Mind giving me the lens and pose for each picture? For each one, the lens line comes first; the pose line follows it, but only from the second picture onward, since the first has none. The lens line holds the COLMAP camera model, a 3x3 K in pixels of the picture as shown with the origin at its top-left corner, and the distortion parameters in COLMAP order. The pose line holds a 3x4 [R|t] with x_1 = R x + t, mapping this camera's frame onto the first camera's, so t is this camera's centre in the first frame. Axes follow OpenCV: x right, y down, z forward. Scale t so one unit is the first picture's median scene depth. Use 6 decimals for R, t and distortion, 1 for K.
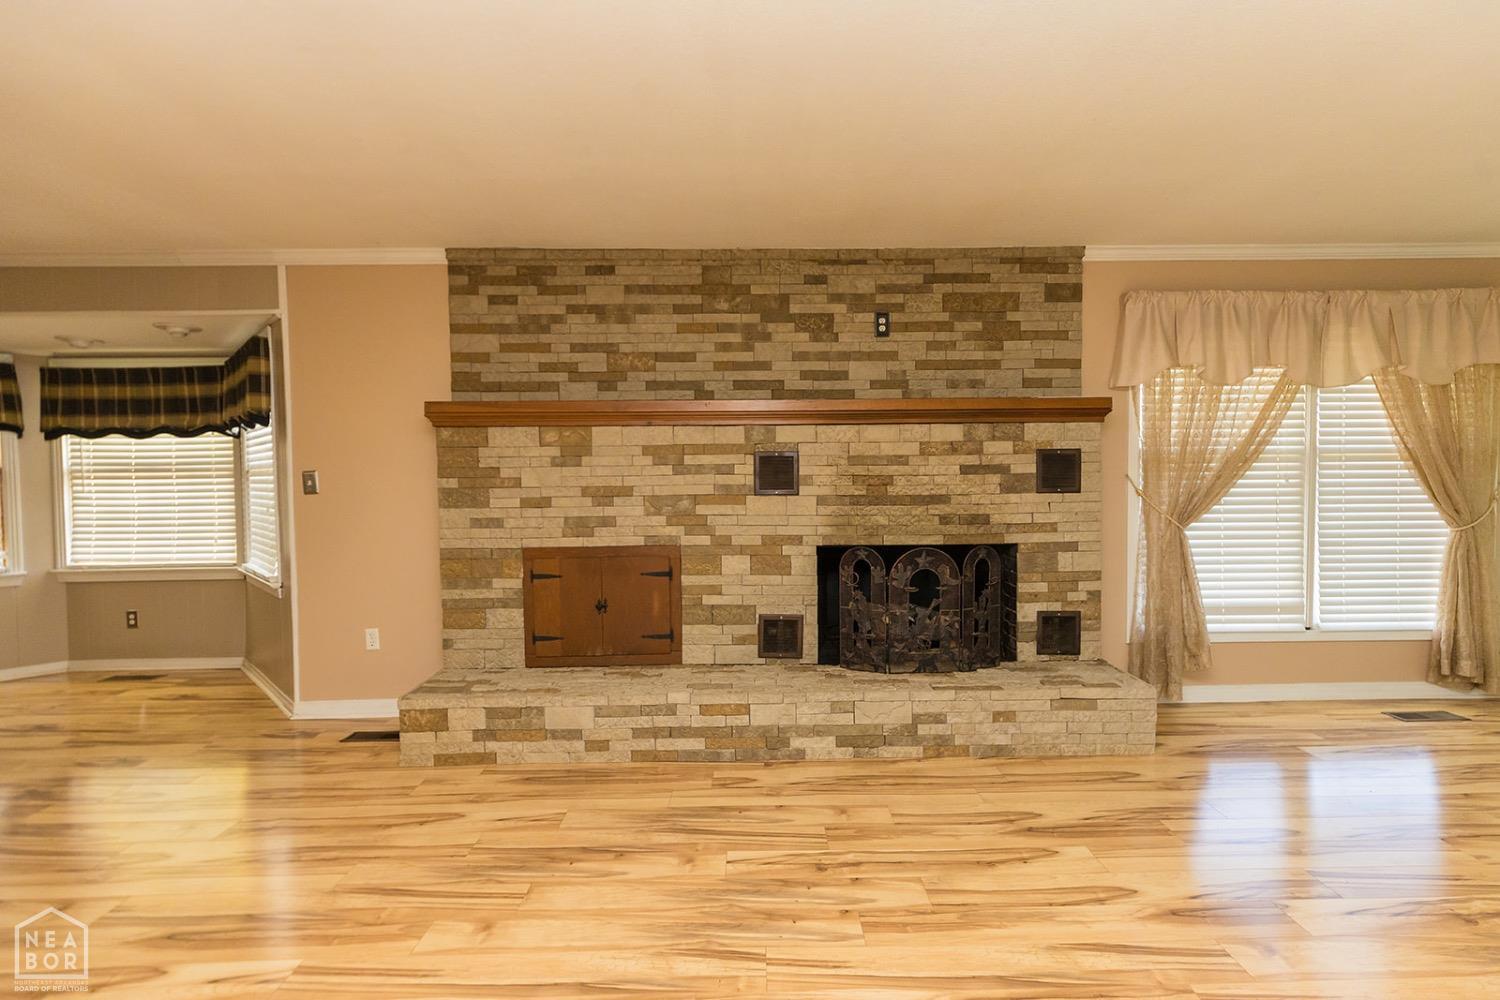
lens RADIAL K [[711.5, 0, 755.0], [0, 711.5, 504.4], [0, 0, 1]] dist [-0.001034, -0.000333]
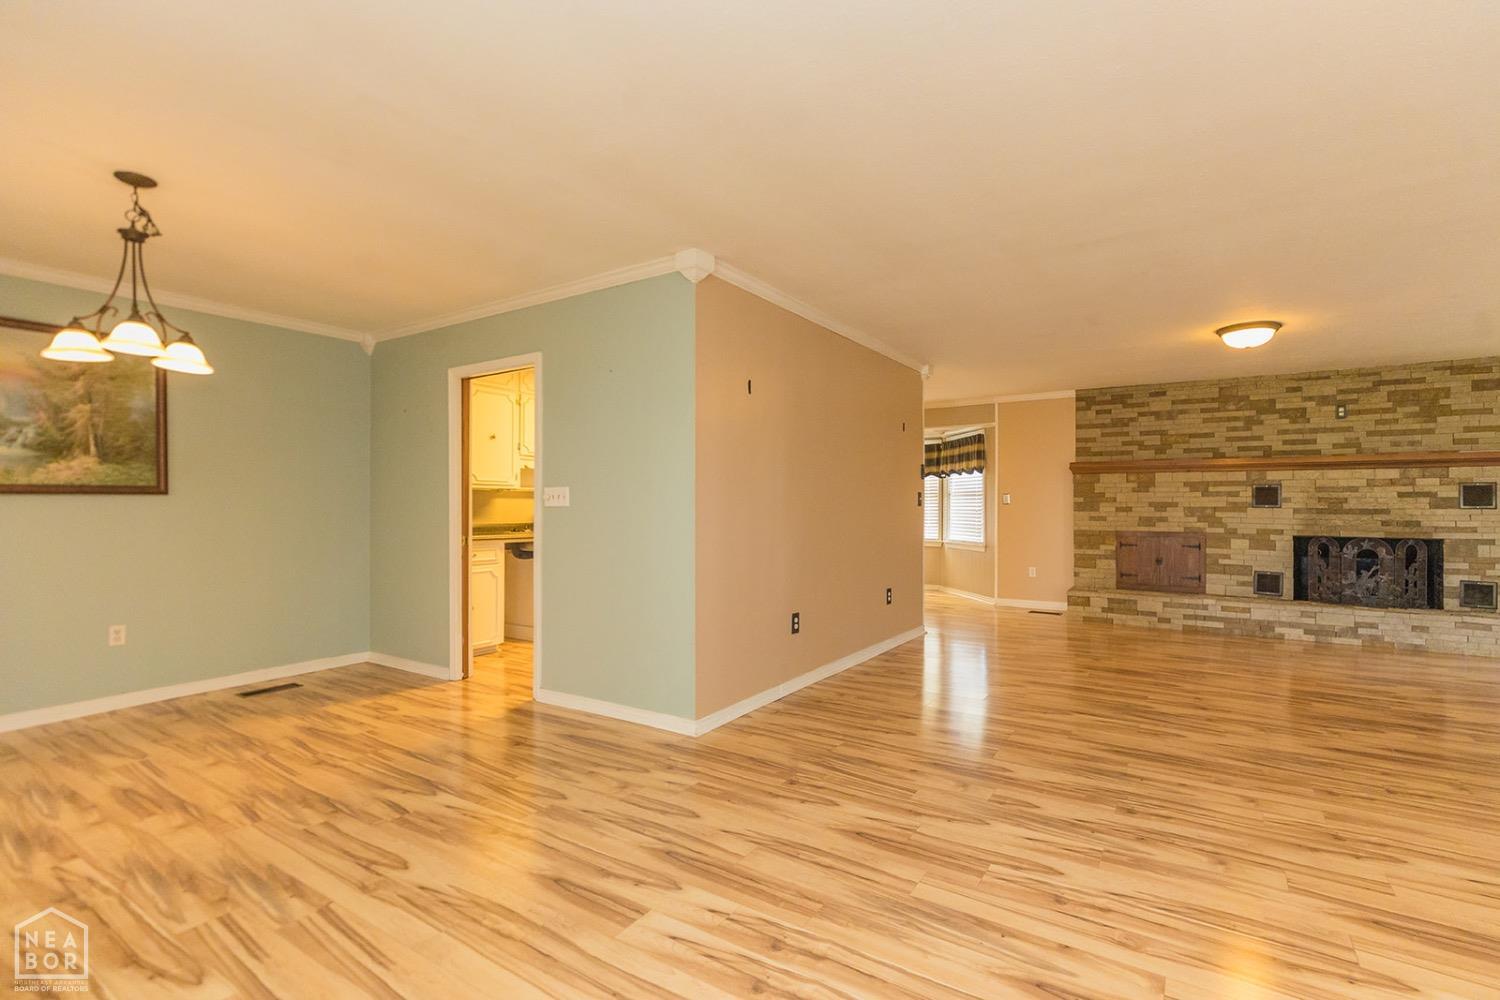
lens RADIAL K [[689.3, 0, 758.1], [0, 689.3, 500.4], [0, 0, 1]] dist [-0.002739, -0.000821]
pose [[0.832655, 0.009537, -0.553710, -0.080365], [-0.033167, 0.998916, -0.032670, 0.070603], [0.552799, 0.045568, 0.832068, -1.236880]]
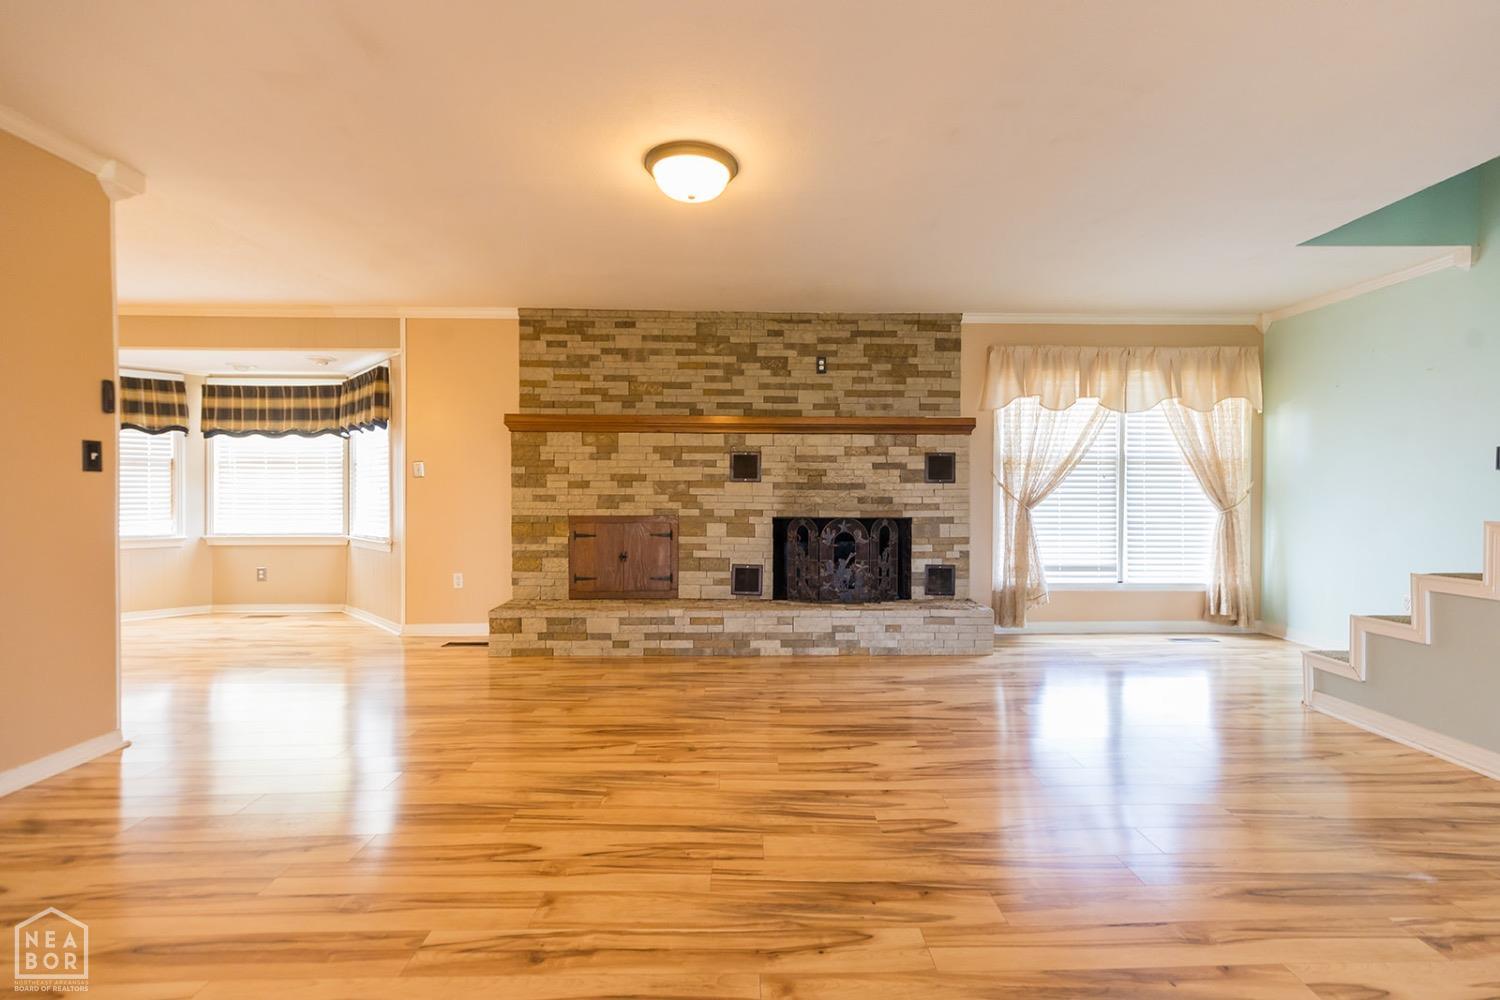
lens RADIAL K [[689.3, 0, 758.1], [0, 689.3, 500.4], [0, 0, 1]] dist [-0.002739, -0.000821]
pose [[0.999798, 0.012665, 0.015580, 0.034045], [-0.012265, 0.999599, -0.025536, 0.059388], [-0.015898, 0.025340, 0.999552, -0.394577]]
